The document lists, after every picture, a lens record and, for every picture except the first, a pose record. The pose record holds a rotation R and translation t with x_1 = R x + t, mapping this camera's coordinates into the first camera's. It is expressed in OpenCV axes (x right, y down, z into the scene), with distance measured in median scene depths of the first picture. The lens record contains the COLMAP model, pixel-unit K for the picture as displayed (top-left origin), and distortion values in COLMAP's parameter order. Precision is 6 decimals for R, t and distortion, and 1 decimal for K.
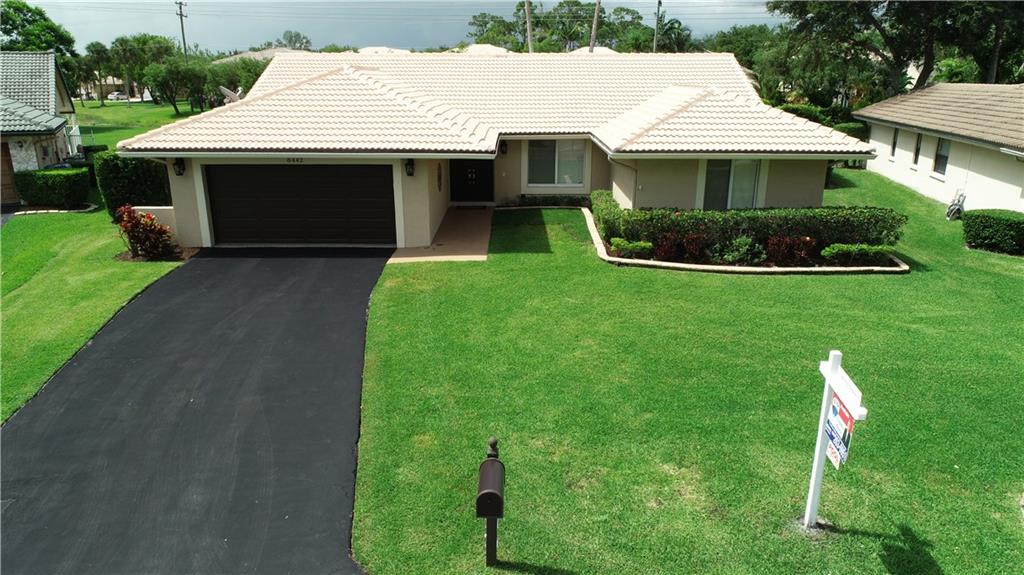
lens RADIAL K [[686.8, 0, 516.1], [0, 686.8, 283.7], [0, 0, 1]] dist [-0.007153, 0.002230]
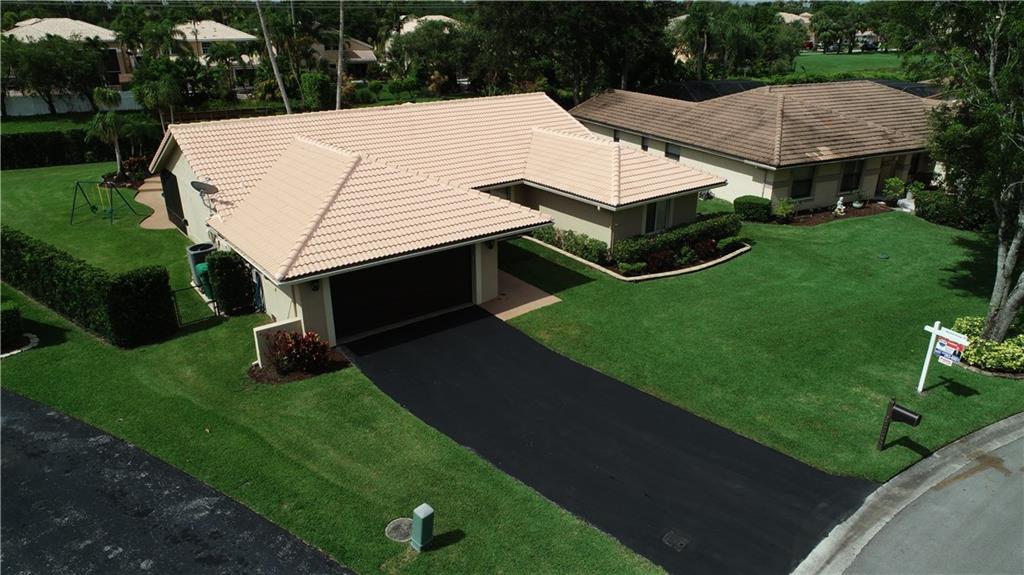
lens RADIAL K [[686.8, 0, 513.5], [0, 686.8, 290.0], [0, 0, 1]] dist [-0.007153, 0.002230]
pose [[0.792459, -0.234644, 0.562983, -0.907645], [0.179474, 0.971881, 0.152438, -0.285884], [-0.582921, -0.019760, 0.812288, -0.069102]]
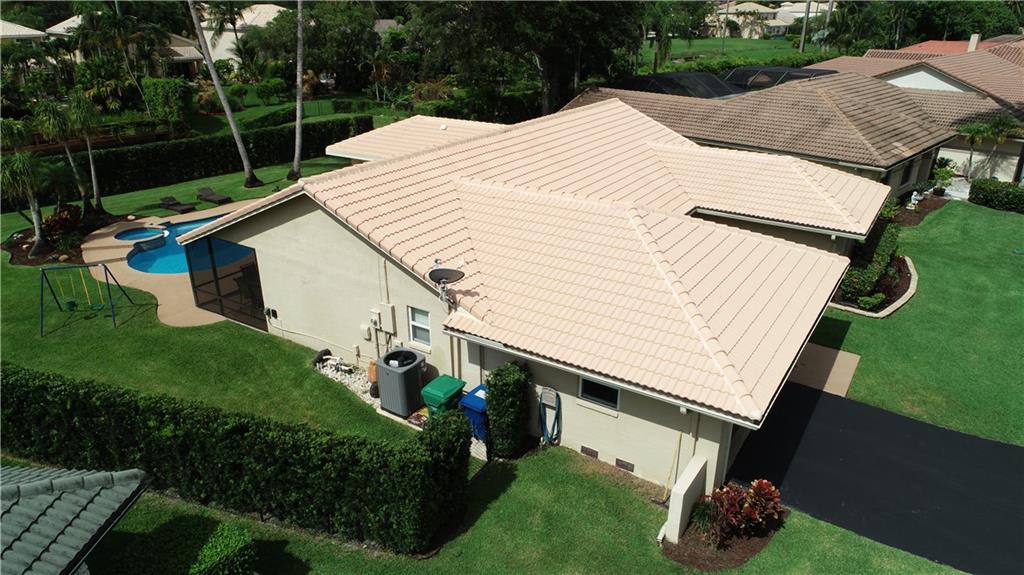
lens RADIAL K [[686.8, 0, 515.4], [0, 686.8, 290.0], [0, 0, 1]] dist [-0.007153, 0.002230]
pose [[0.540934, -0.330896, 0.773239, -1.226401], [0.240831, 0.941800, 0.234551, -0.552479], [-0.805848, 0.059343, 0.589141, 0.785032]]
